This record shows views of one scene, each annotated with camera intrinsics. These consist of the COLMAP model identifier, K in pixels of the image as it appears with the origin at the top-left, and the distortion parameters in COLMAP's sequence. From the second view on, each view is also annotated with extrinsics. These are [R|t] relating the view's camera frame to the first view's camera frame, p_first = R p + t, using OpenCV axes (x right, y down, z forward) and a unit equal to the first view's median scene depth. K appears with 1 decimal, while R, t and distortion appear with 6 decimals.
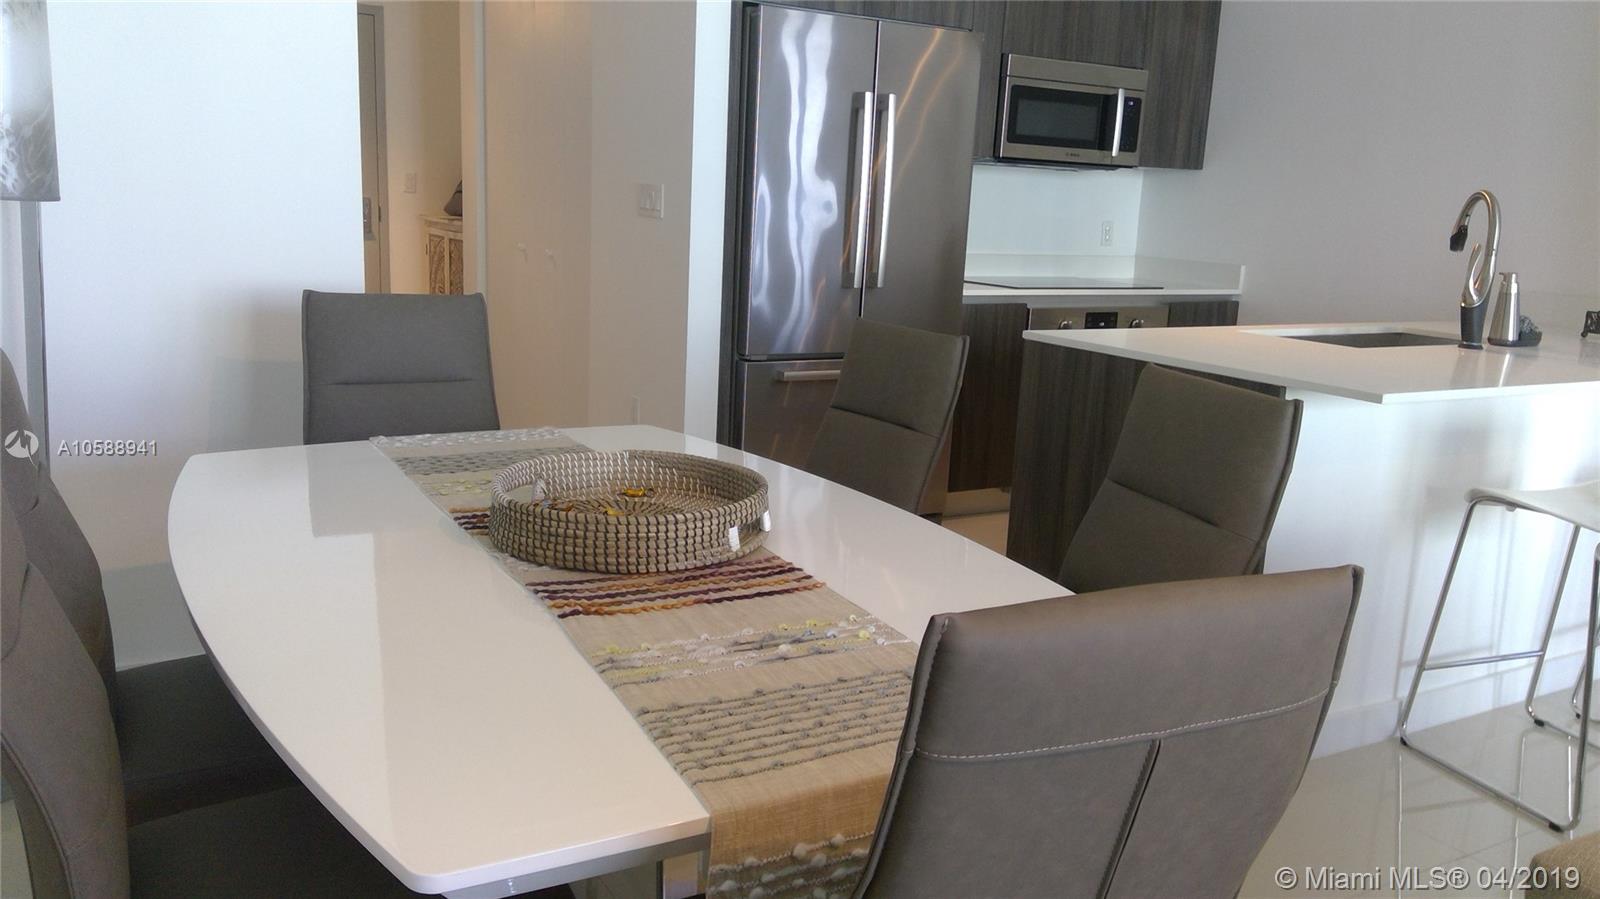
lens RADIAL K [[1250.3, 0, 800.6], [0, 1250.3, 440.8], [0, 0, 1]] dist [0.127016, -0.196164]
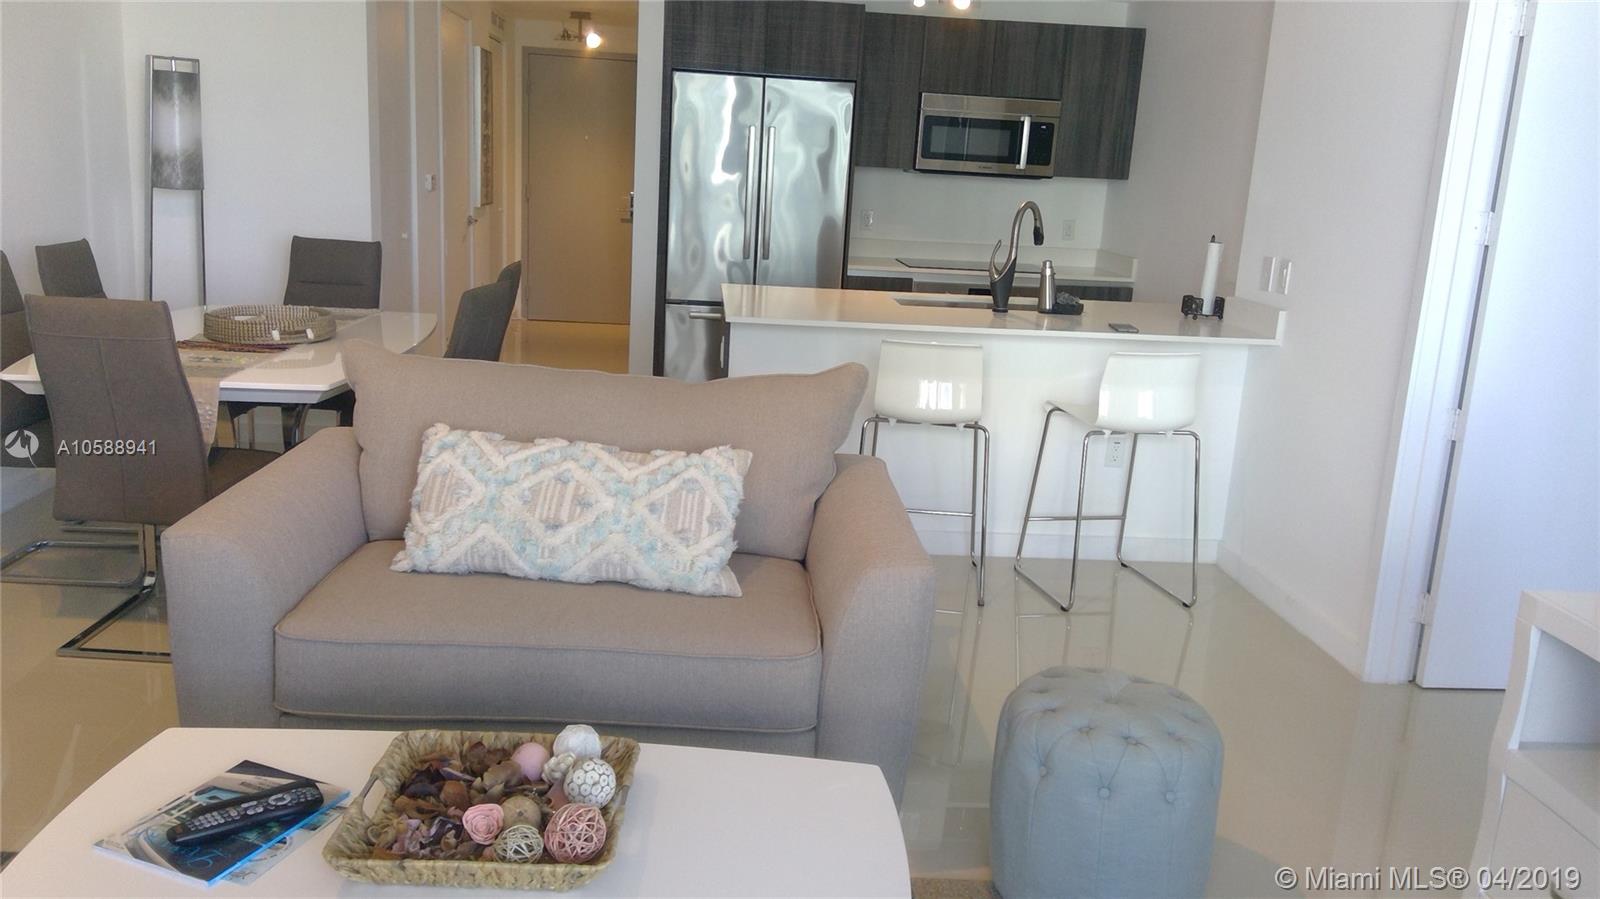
lens RADIAL K [[1250.3, 0, 797.2], [0, 1250.3, 440.5], [0, 0, 1]] dist [0.127016, -0.196164]
pose [[0.901586, 0.100041, -0.420873, 0.622969], [-0.097904, 0.994836, 0.026742, 0.038307], [0.421376, 0.017095, 0.906725, -0.256952]]
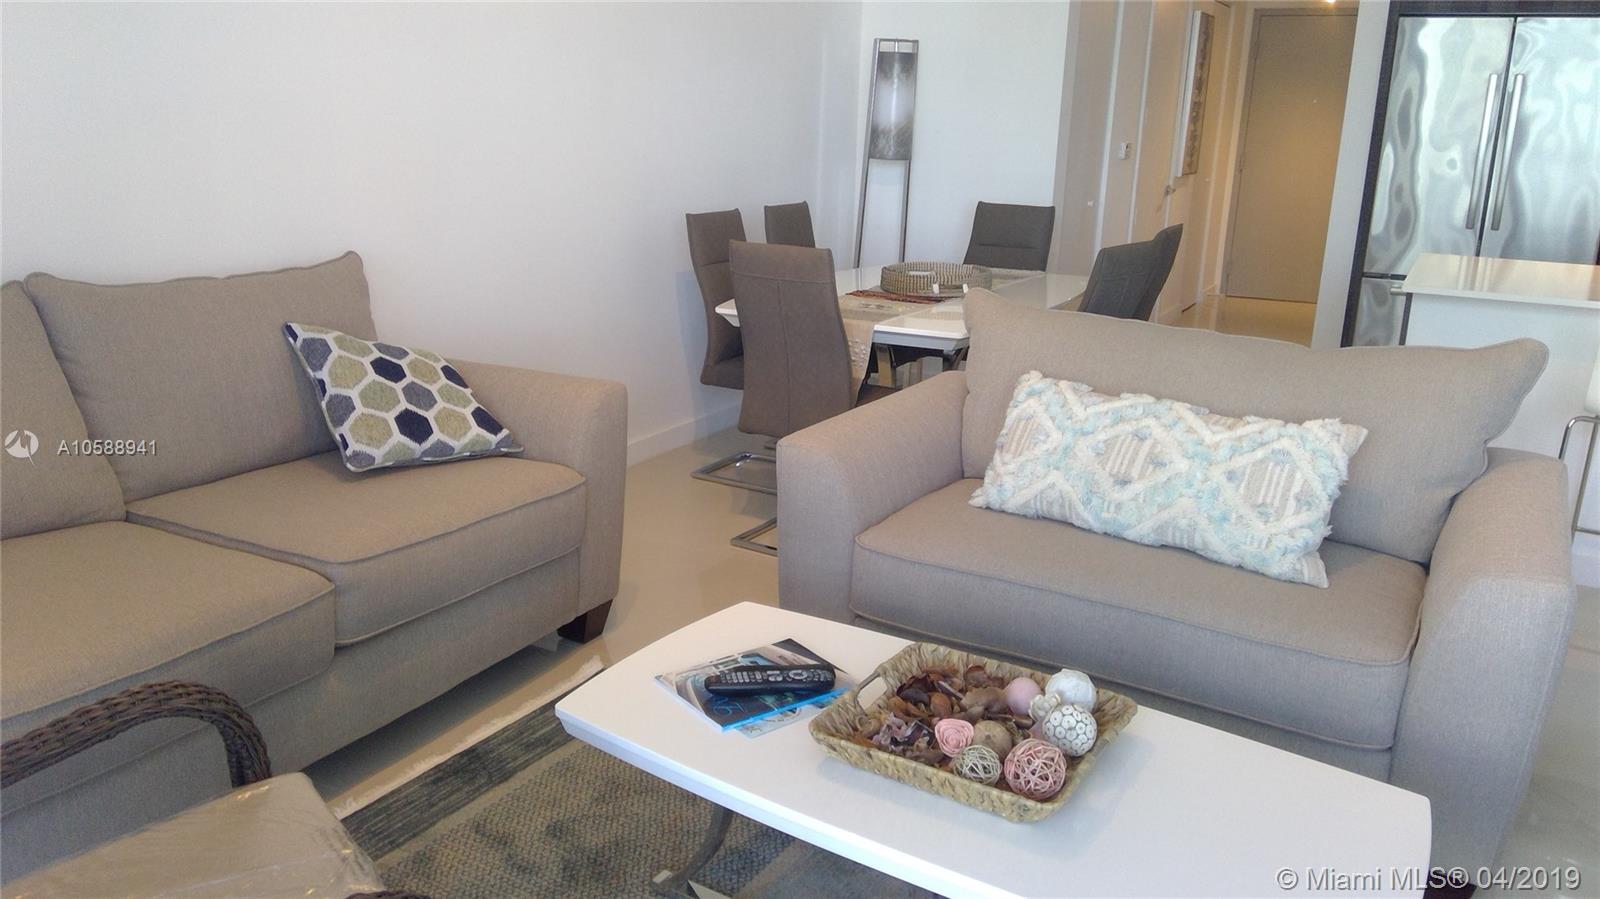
lens RADIAL K [[1250.3, 0, 796.4], [0, 1250.3, 438.6], [0, 0, 1]] dist [0.127016, -0.196164]
pose [[0.529948, 0.186524, -0.827263, 0.664752], [-0.166764, 0.979385, 0.113994, 0.044673], [0.831472, 0.077547, 0.550128, -0.215305]]
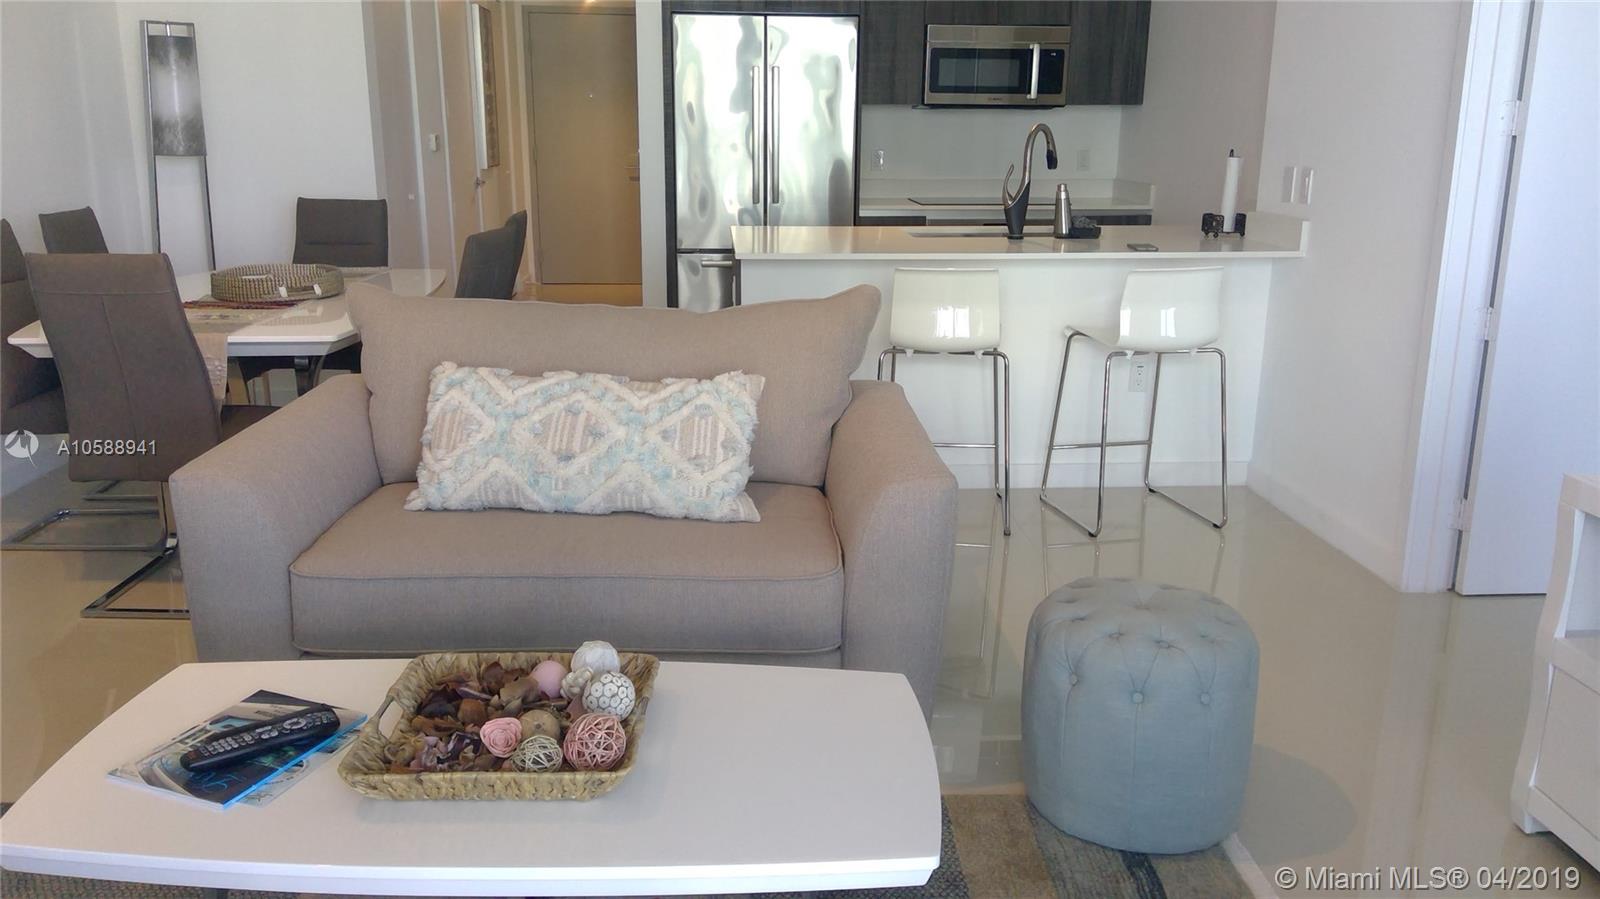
lens RADIAL K [[1250.3, 0, 796.8], [0, 1250.3, 440.2], [0, 0, 1]] dist [0.127016, -0.196164]
pose [[0.897060, 0.071584, -0.436073, 0.623651], [-0.052682, 0.997079, 0.055301, 0.057685], [0.438758, -0.026635, 0.898211, -0.244845]]
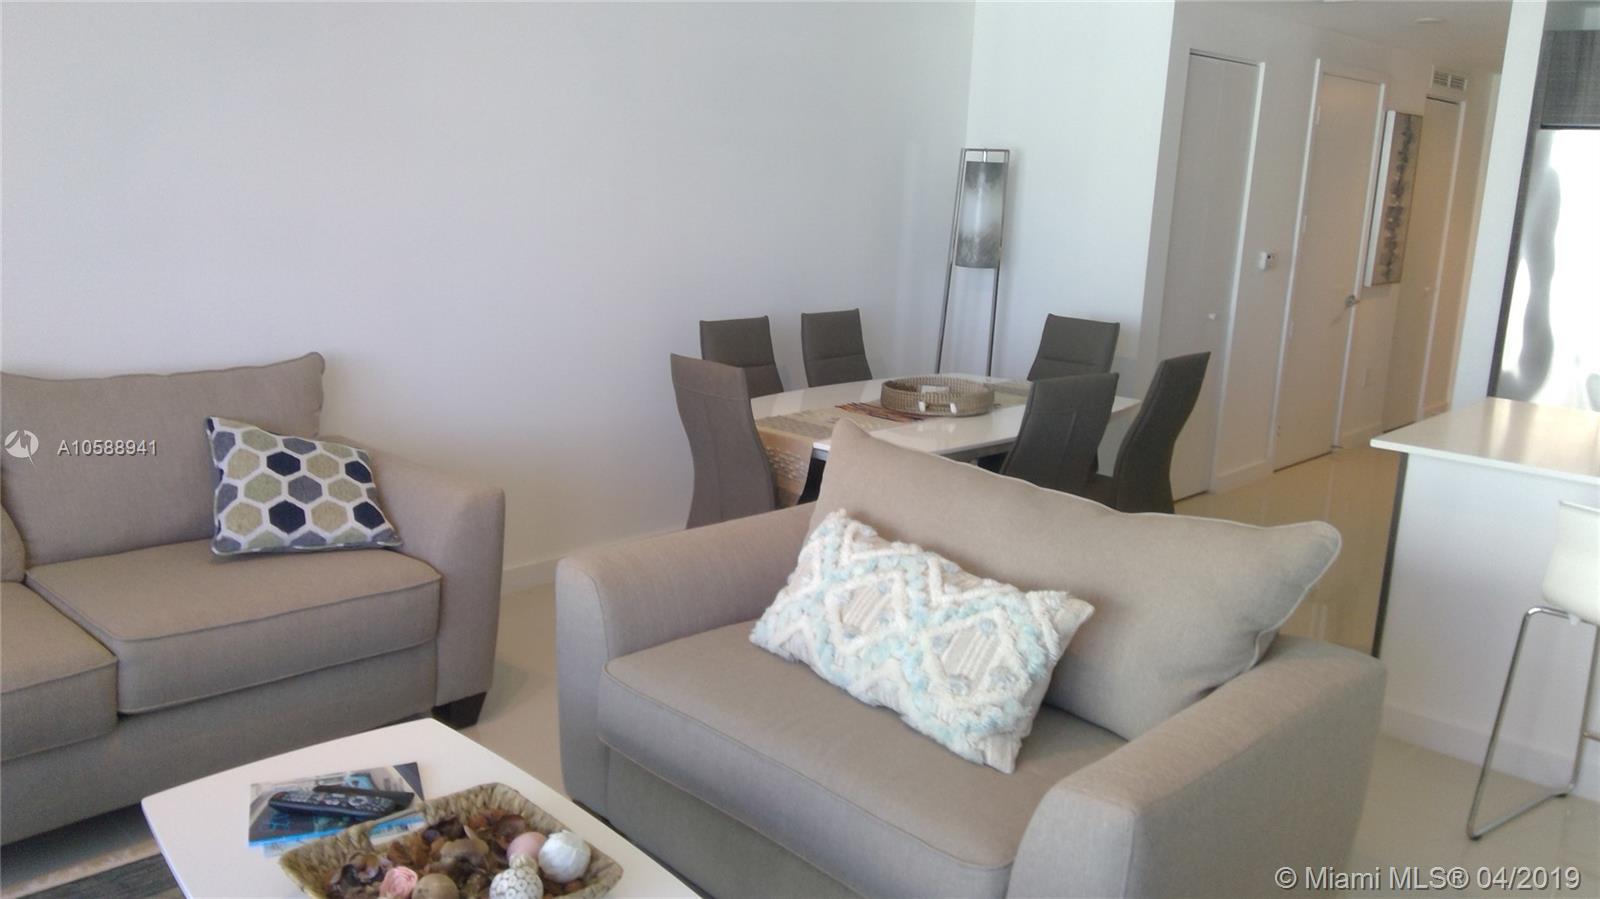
lens RADIAL K [[1250.3, 0, 810.9], [0, 1250.3, 444.6], [0, 0, 1]] dist [0.127016, -0.196164]
pose [[0.286037, 0.171015, -0.942834, 0.768550], [-0.208372, 0.971500, 0.112999, -0.029759], [0.935288, 0.164139, 0.313520, -0.000735]]
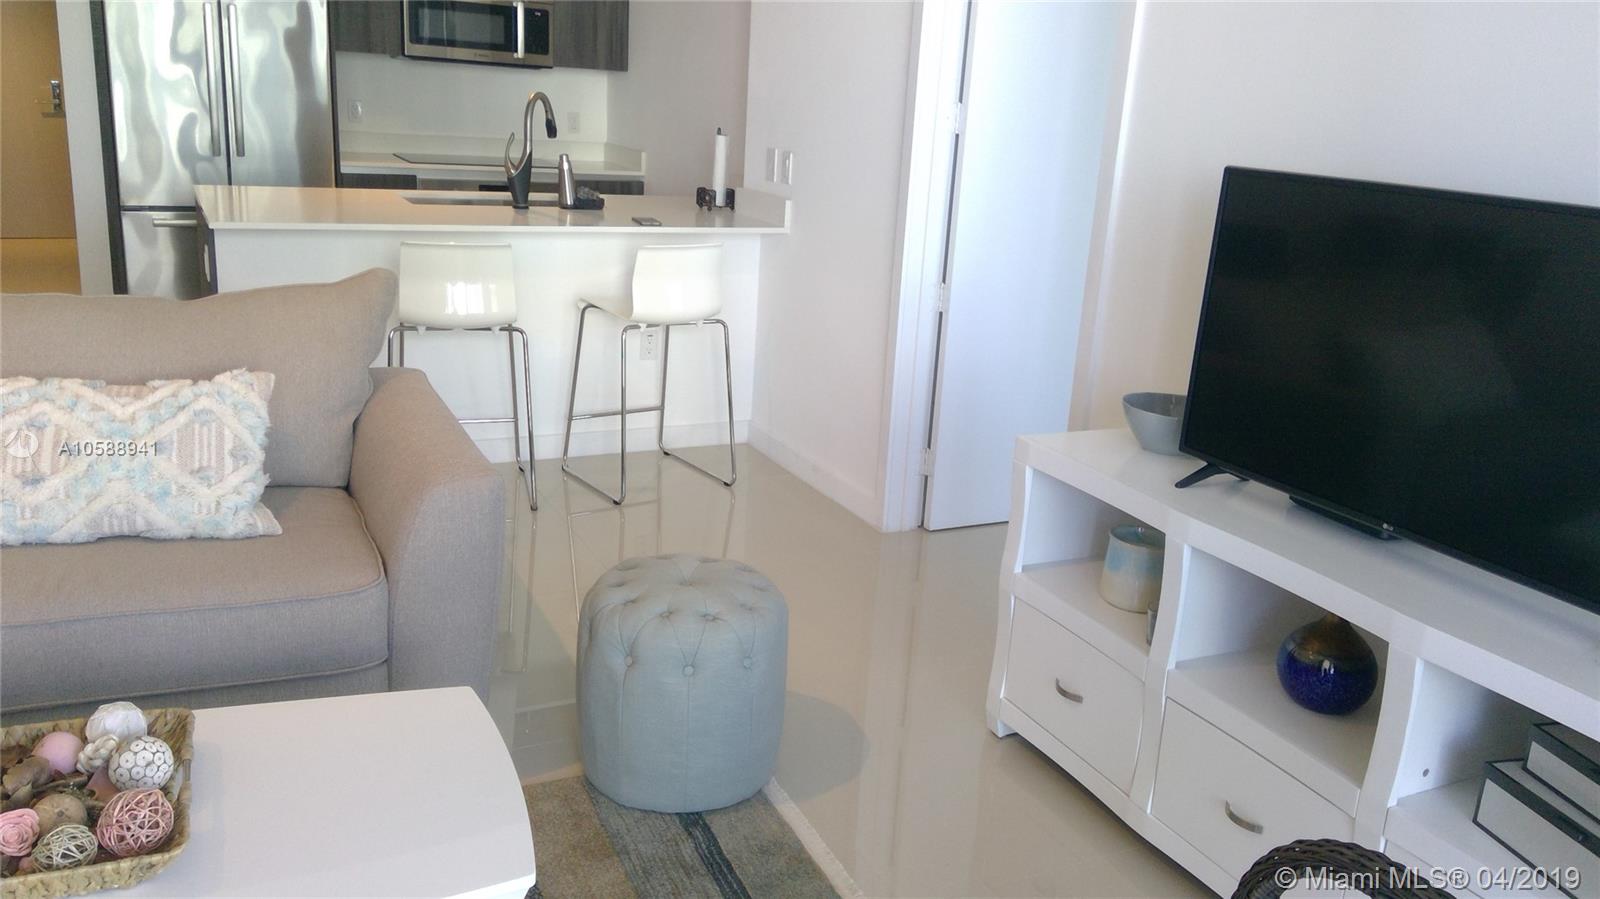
lens RADIAL K [[1250.3, 0, 796.0], [0, 1250.3, 440.8], [0, 0, 1]] dist [0.127016, -0.196164]
pose [[0.998292, 0.030183, -0.050030, 0.604147], [-0.025975, 0.996233, 0.082733, 0.039742], [0.052339, -0.081292, 0.995315, -0.255483]]
